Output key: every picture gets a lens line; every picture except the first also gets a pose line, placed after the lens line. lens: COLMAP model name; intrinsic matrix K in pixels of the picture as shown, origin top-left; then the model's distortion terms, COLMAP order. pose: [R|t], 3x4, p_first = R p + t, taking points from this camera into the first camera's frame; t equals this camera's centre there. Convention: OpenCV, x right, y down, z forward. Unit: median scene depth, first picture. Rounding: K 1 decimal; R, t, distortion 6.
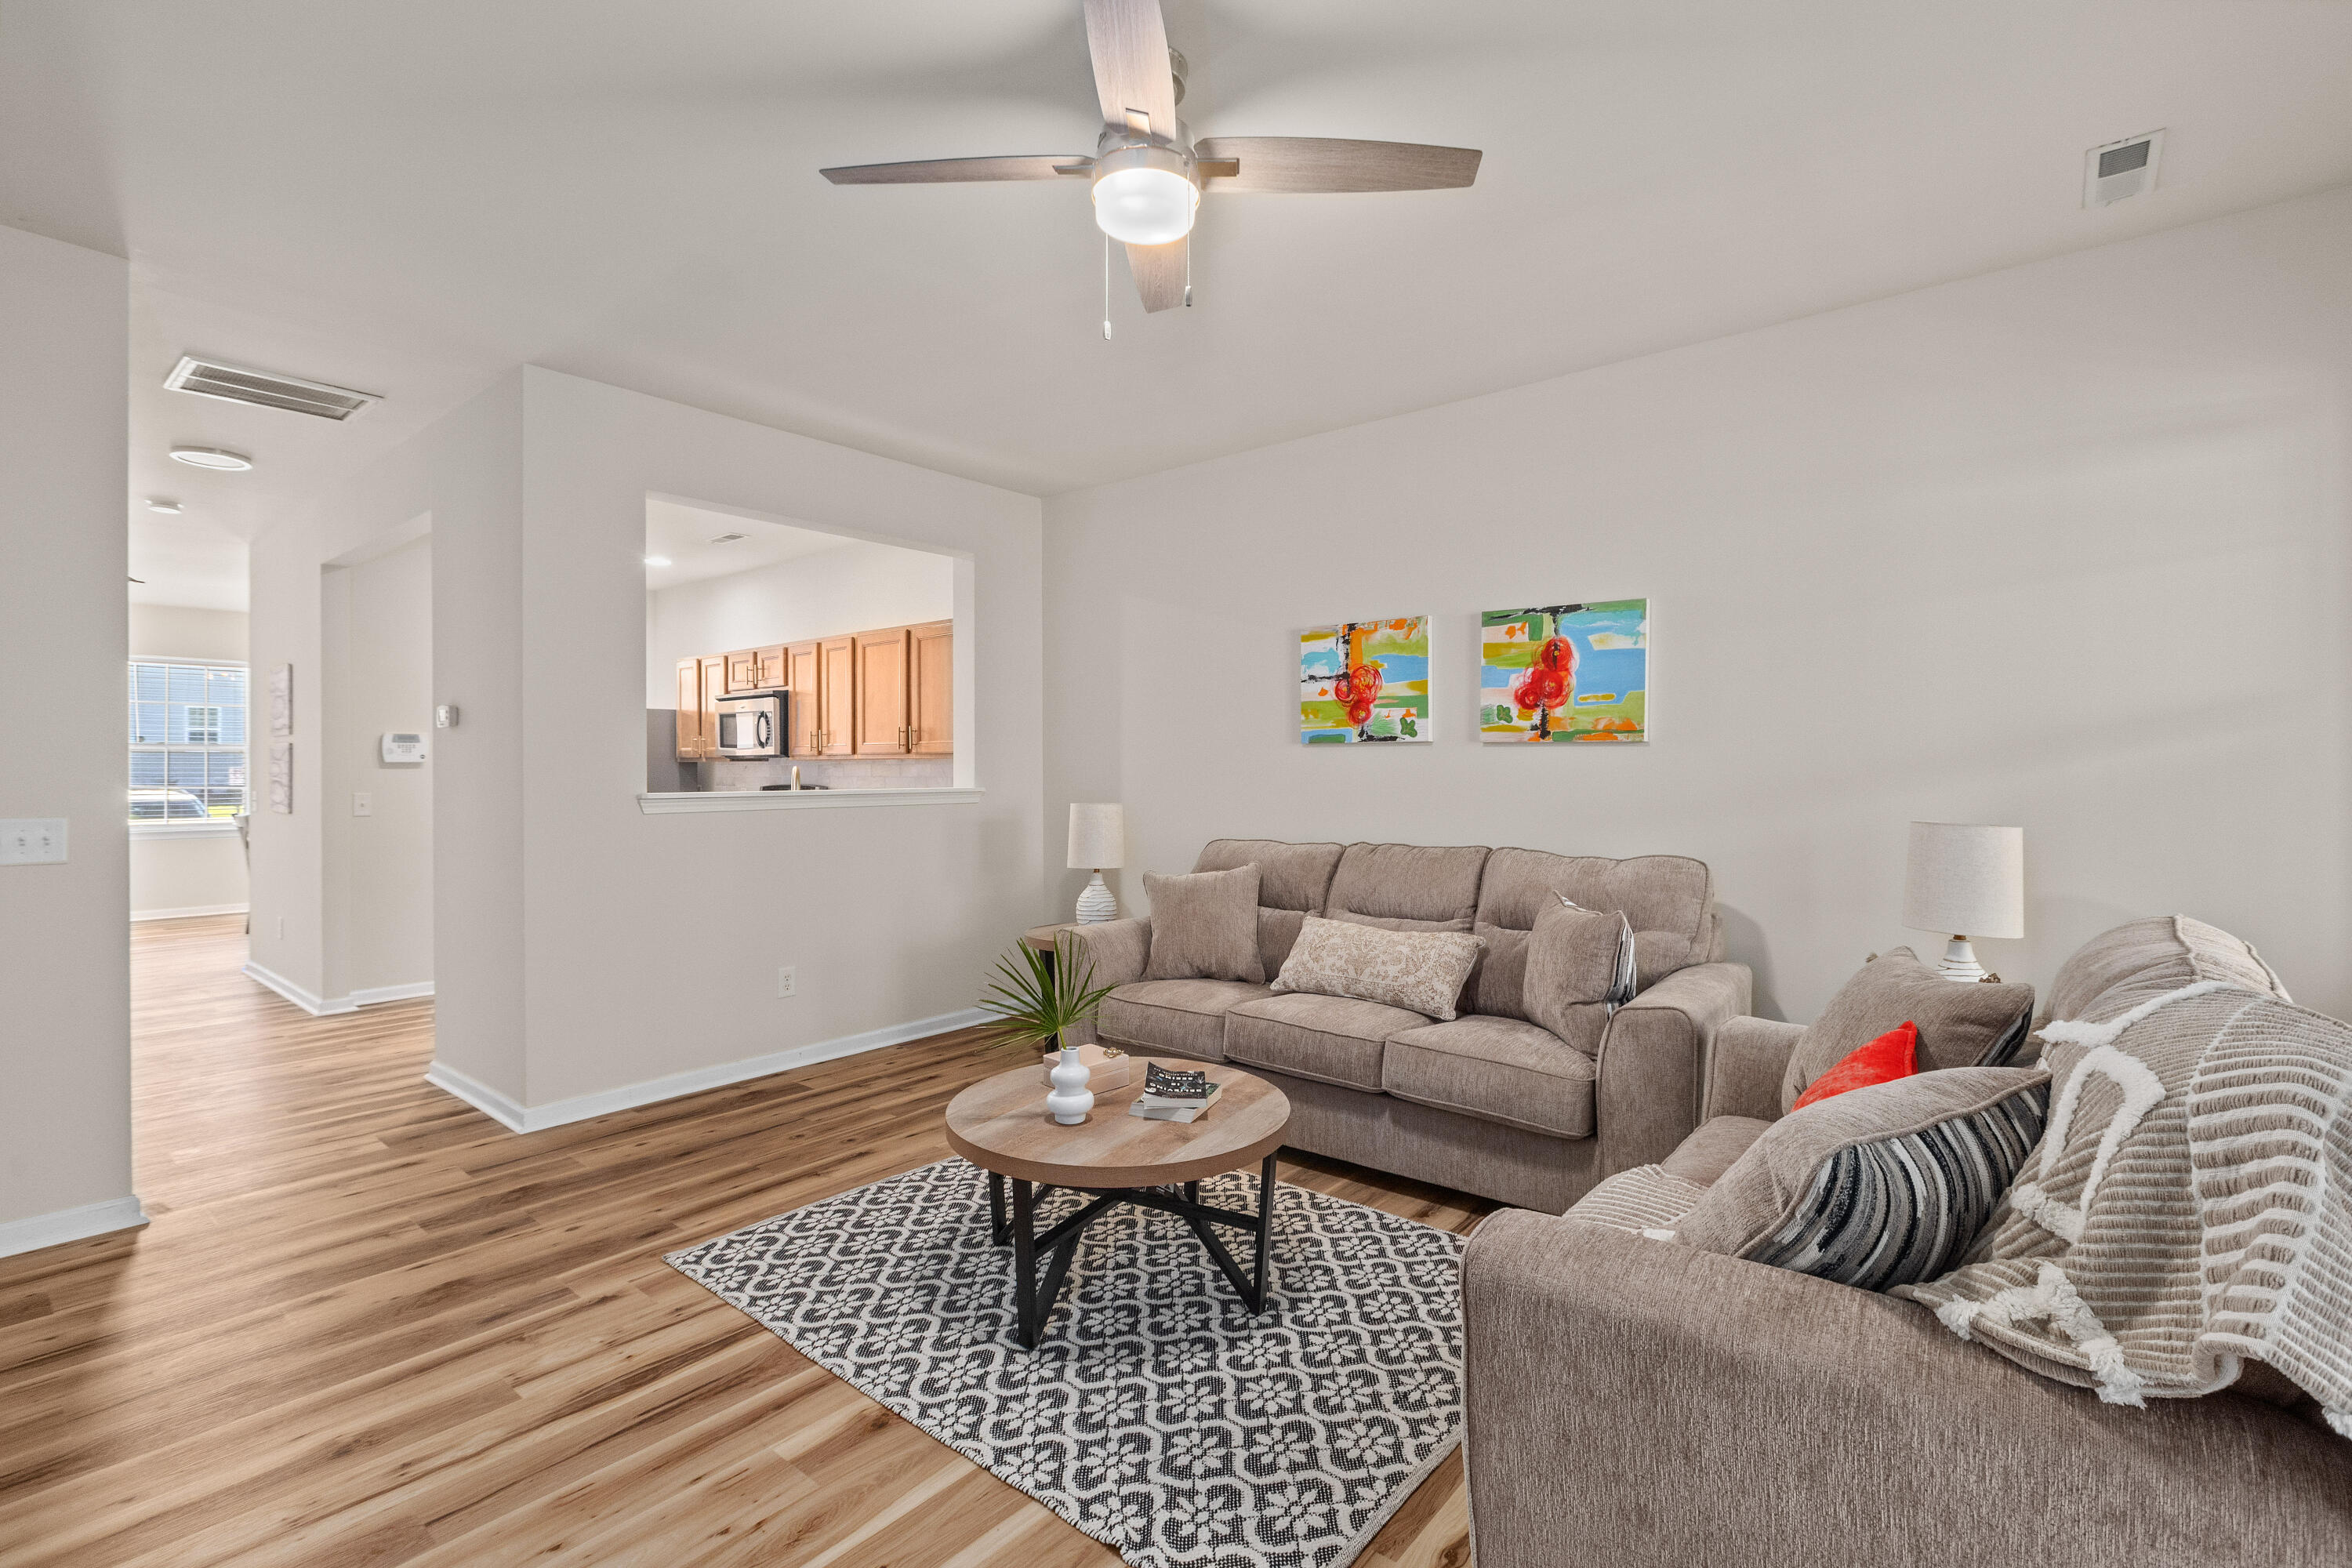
lens RADIAL K [[1059.8, 0, 1168.9], [0, 1059.8, 771.2], [0, 0, 1]] dist [-0.004320, -0.000536]
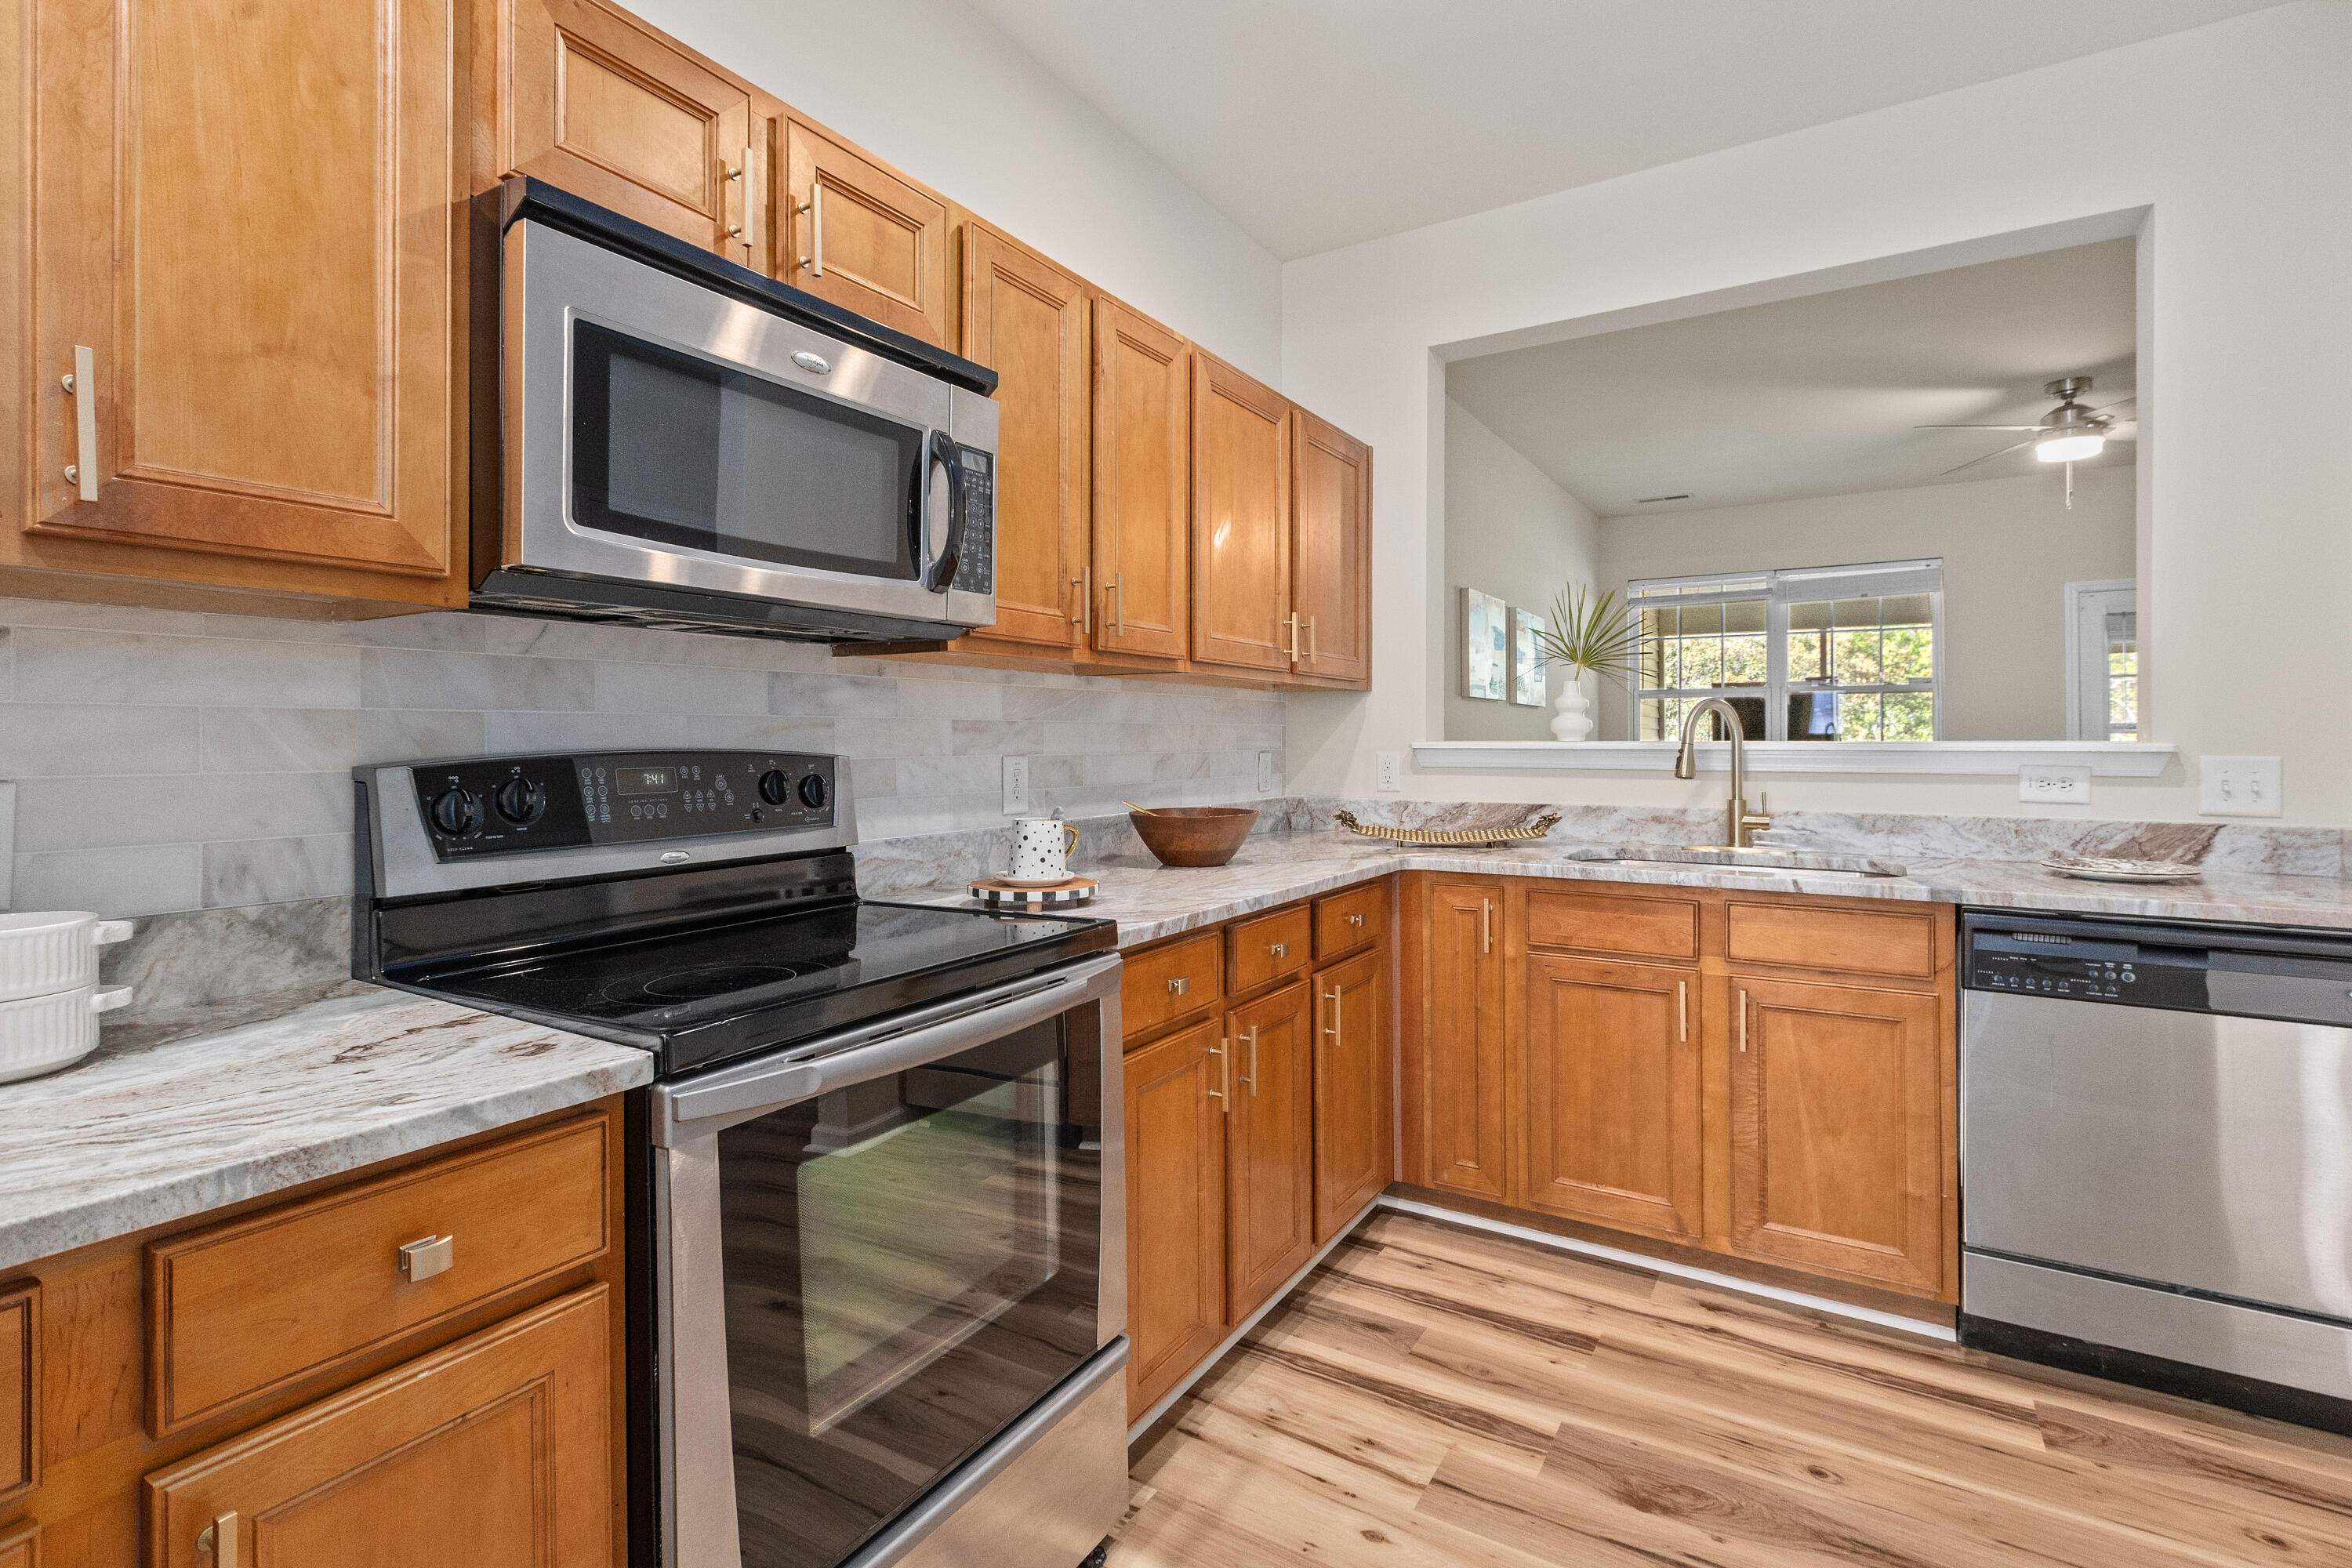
lens RADIAL K [[1105.5, 0, 1149.9], [0, 1105.5, 729.2], [0, 0, 1]] dist [0.001524, -0.000966]
pose [[-0.121859, 0.010904, 0.992488, -1.149341], [0.004971, 0.999934, -0.010376, 0.019637], [-0.992535, 0.003670, -0.121905, 1.794504]]
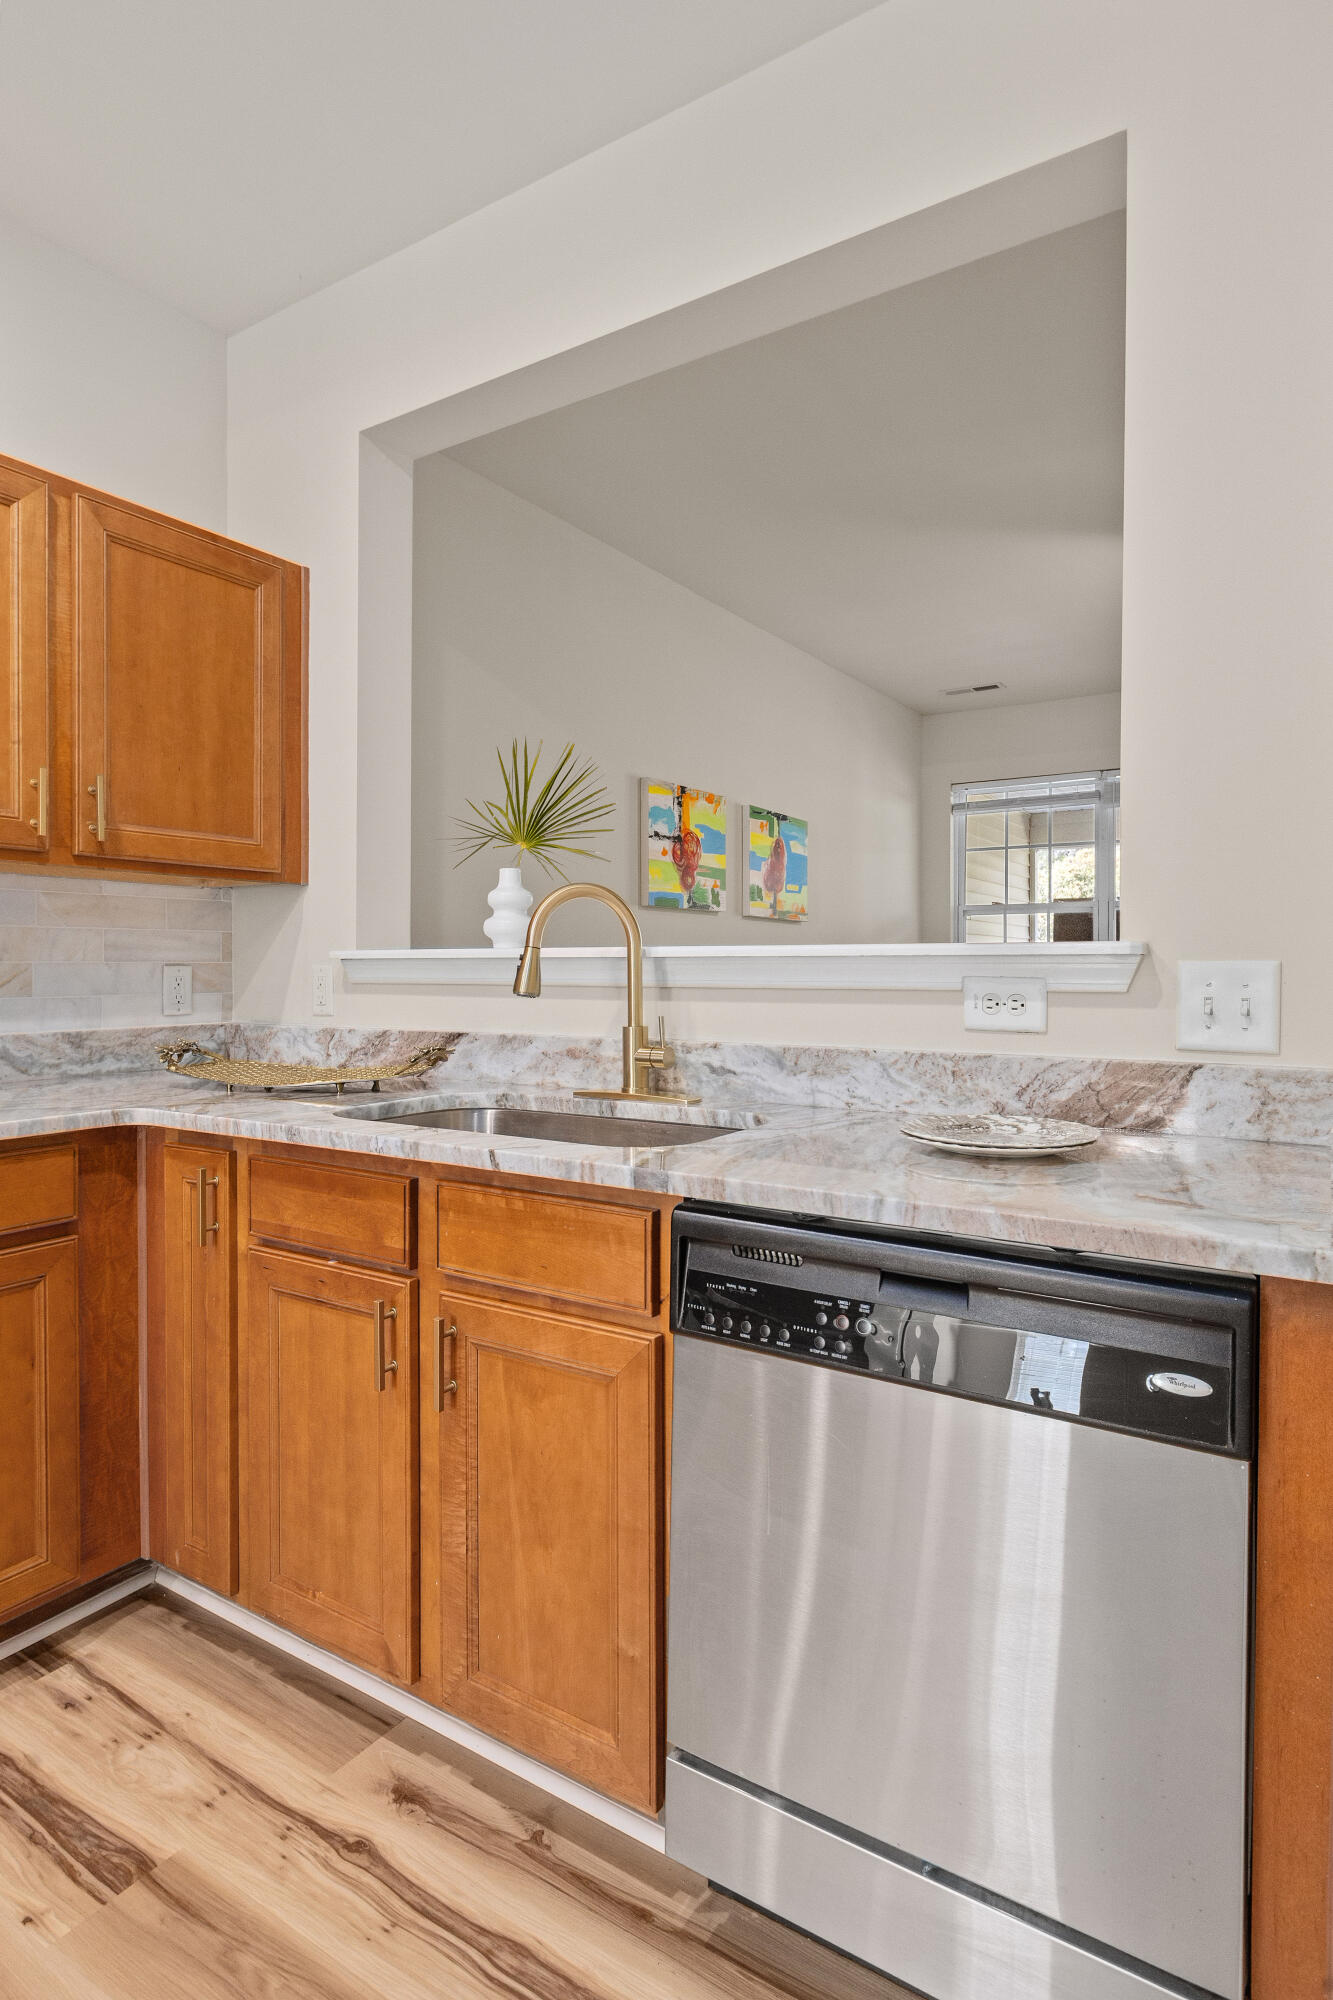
lens RADIAL K [[1093.3, 0, 649.4], [0, 1093.3, 972.4], [0, 0, 1]] dist [0.000539, -0.001096]
pose [[-0.113251, -0.003165, 0.993561, -0.982644], [0.005069, 0.999980, 0.003763, 0.033240], [-0.993553, 0.005463, -0.113233, 1.368004]]
